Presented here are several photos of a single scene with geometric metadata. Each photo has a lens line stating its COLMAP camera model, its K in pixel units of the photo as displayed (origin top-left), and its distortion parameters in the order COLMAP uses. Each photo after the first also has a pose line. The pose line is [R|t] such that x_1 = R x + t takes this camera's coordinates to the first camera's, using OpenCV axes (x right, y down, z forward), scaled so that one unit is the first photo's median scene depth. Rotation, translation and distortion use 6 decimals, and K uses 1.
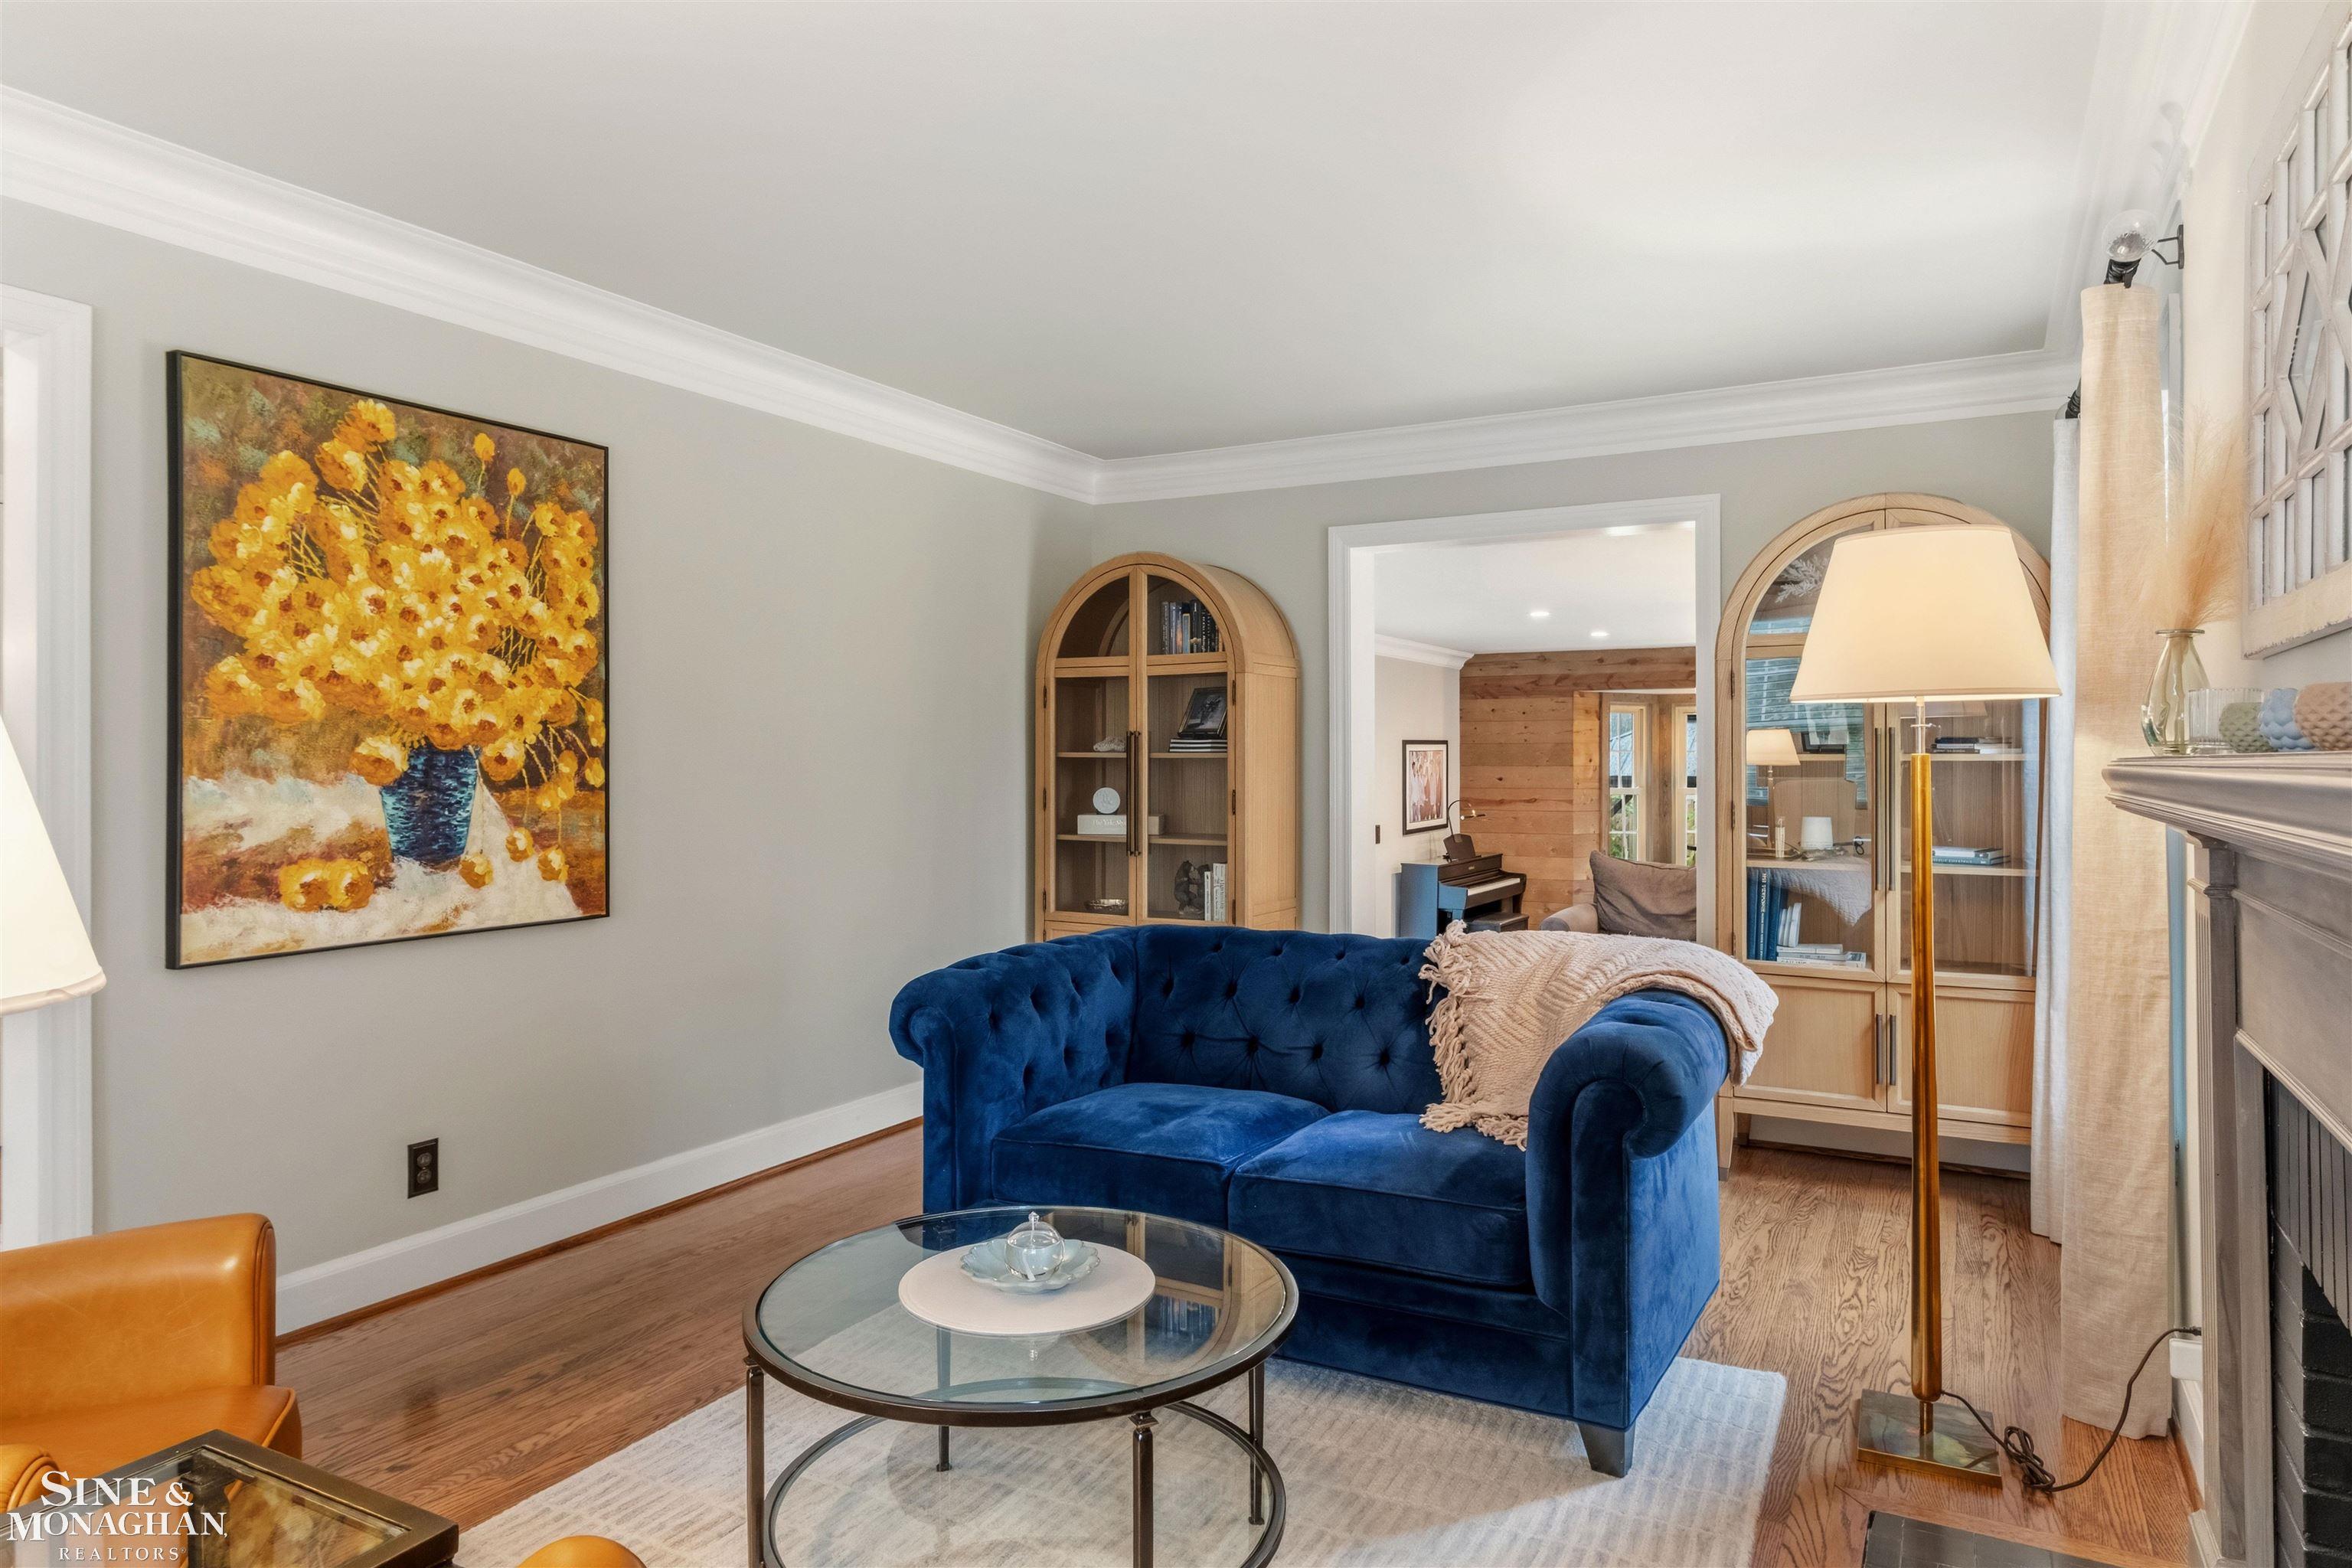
lens RADIAL K [[1428.1, 0, 1176.0], [0, 1428.1, 784.0], [0, 0, 1]] dist [0.041076, -0.000205]
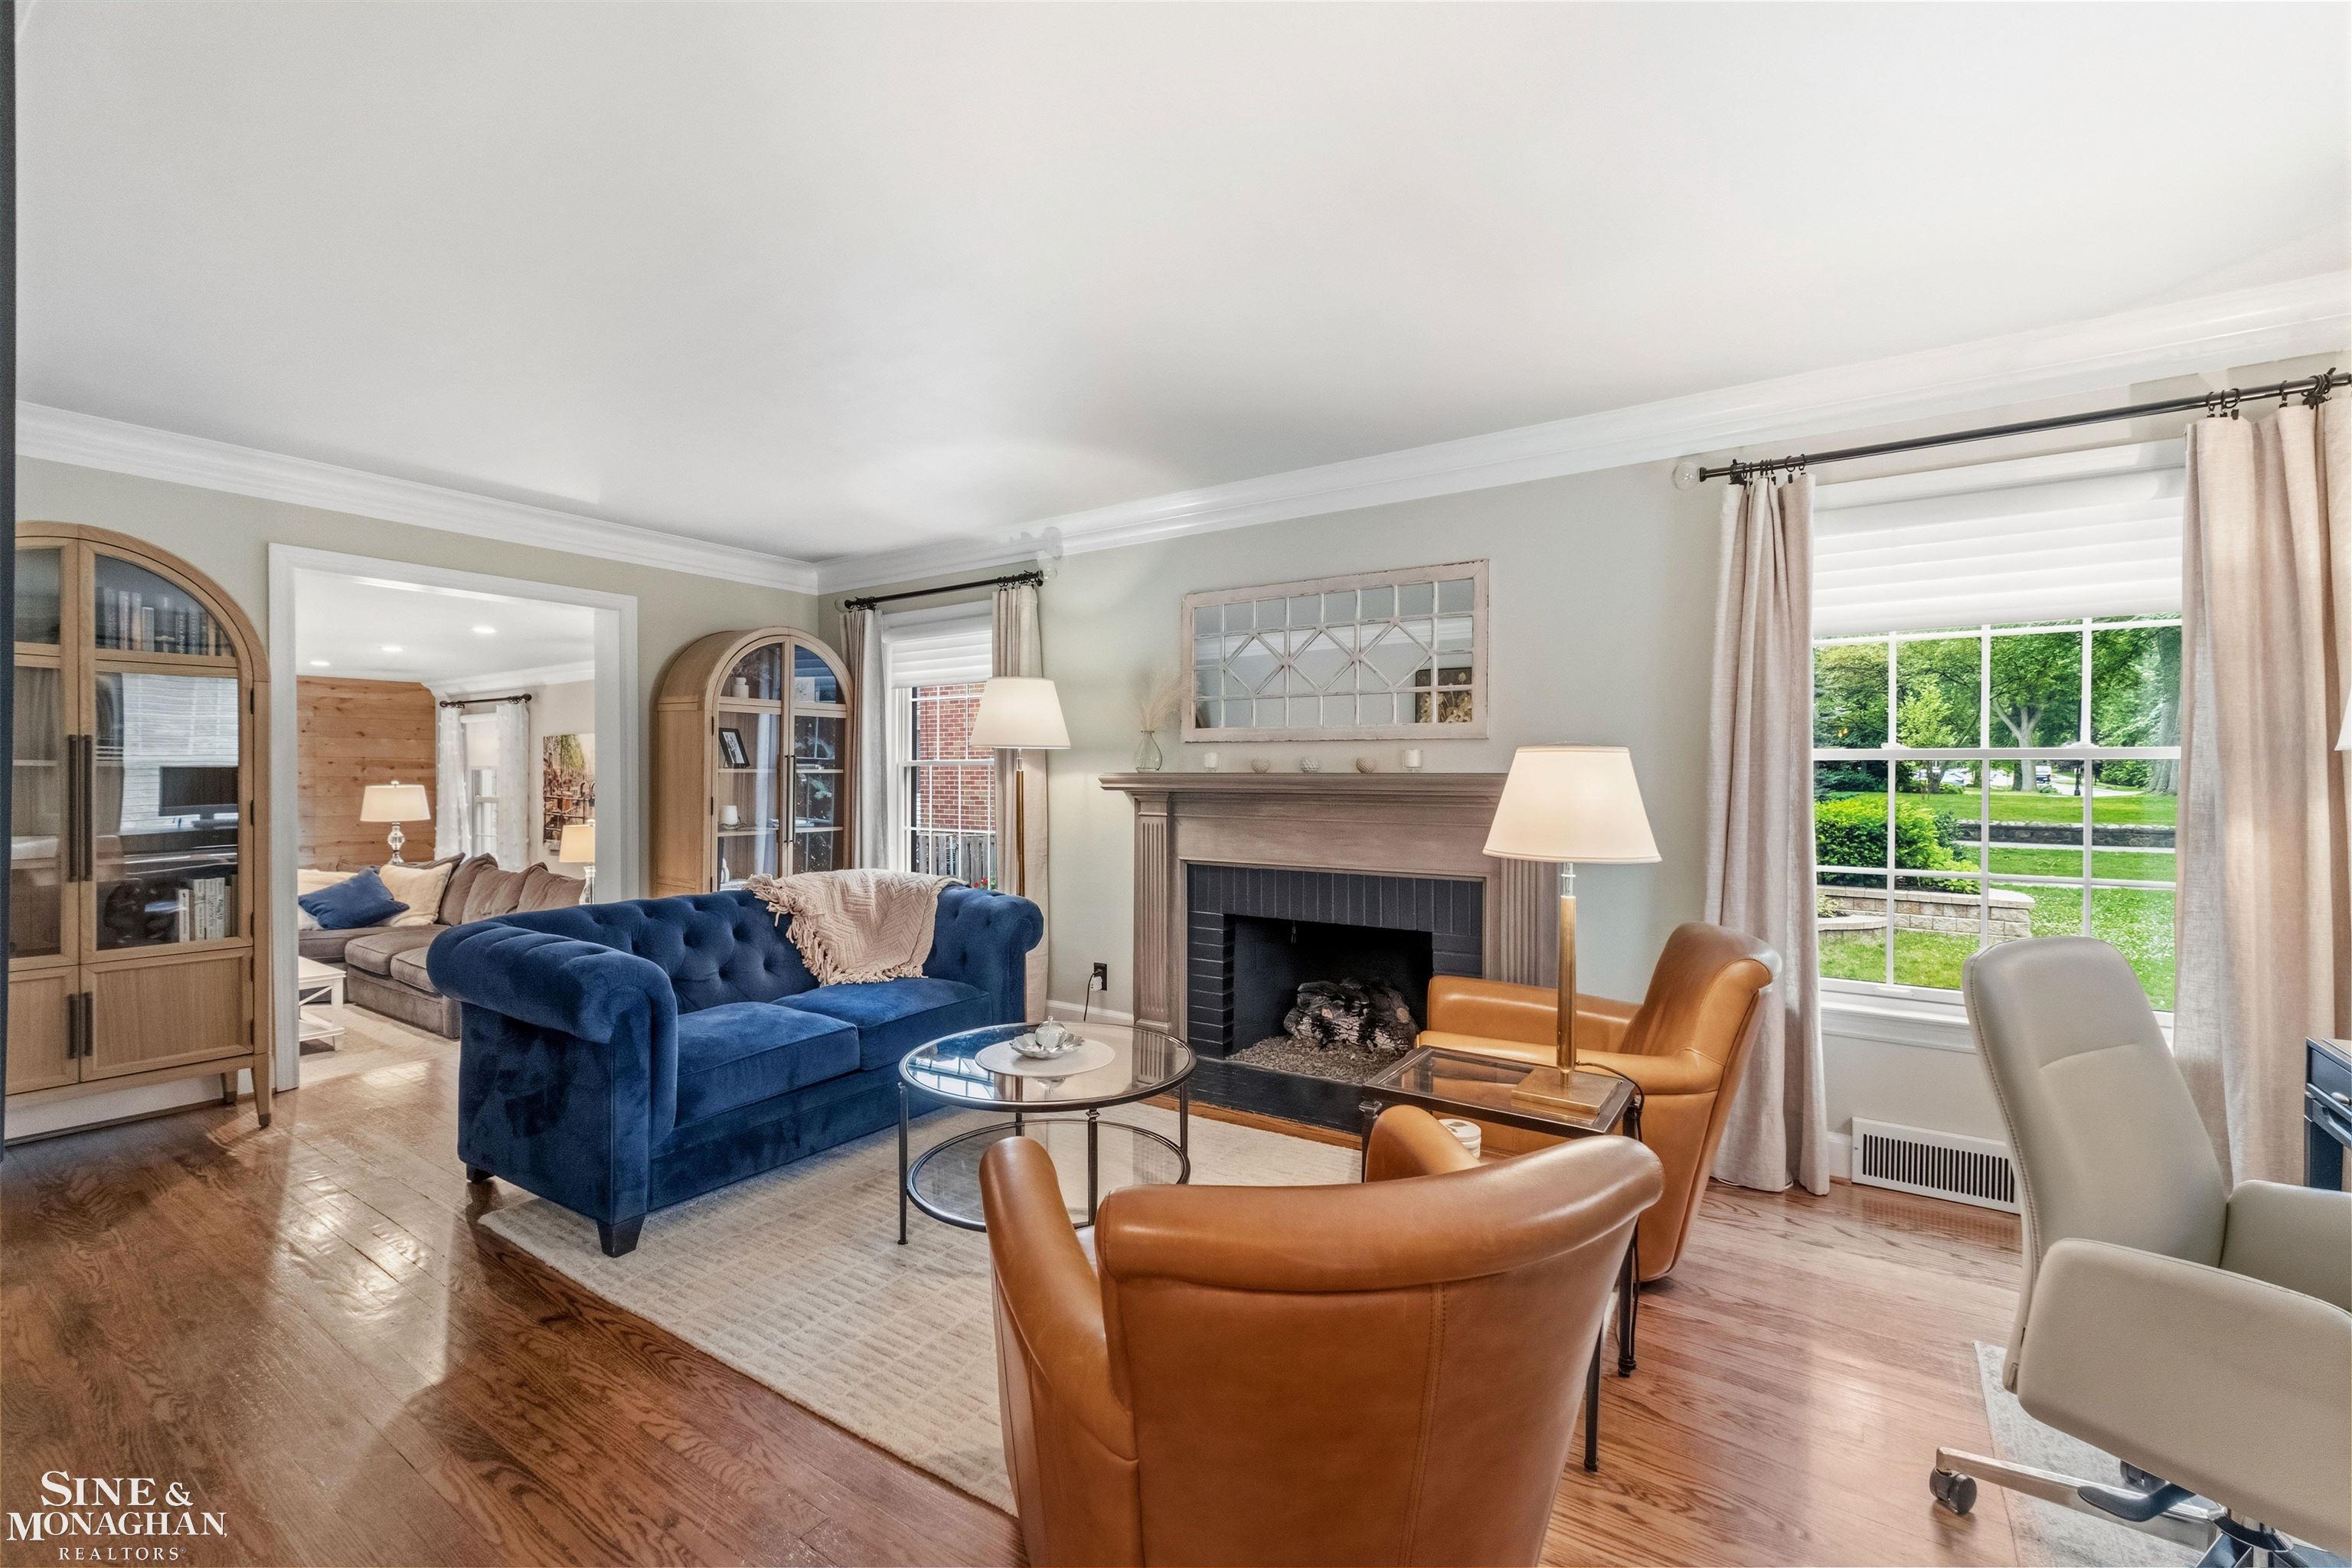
lens RADIAL K [[980.1, 0, 1169.6], [0, 980.1, 781.4], [0, 0, 1]] dist [-0.000002, 0.000308]
pose [[0.099329, -0.004931, 0.995042, -0.550244], [0.010415, 0.999938, 0.003915, -0.004387], [-0.995000, 0.009974, 0.099374, 0.295521]]
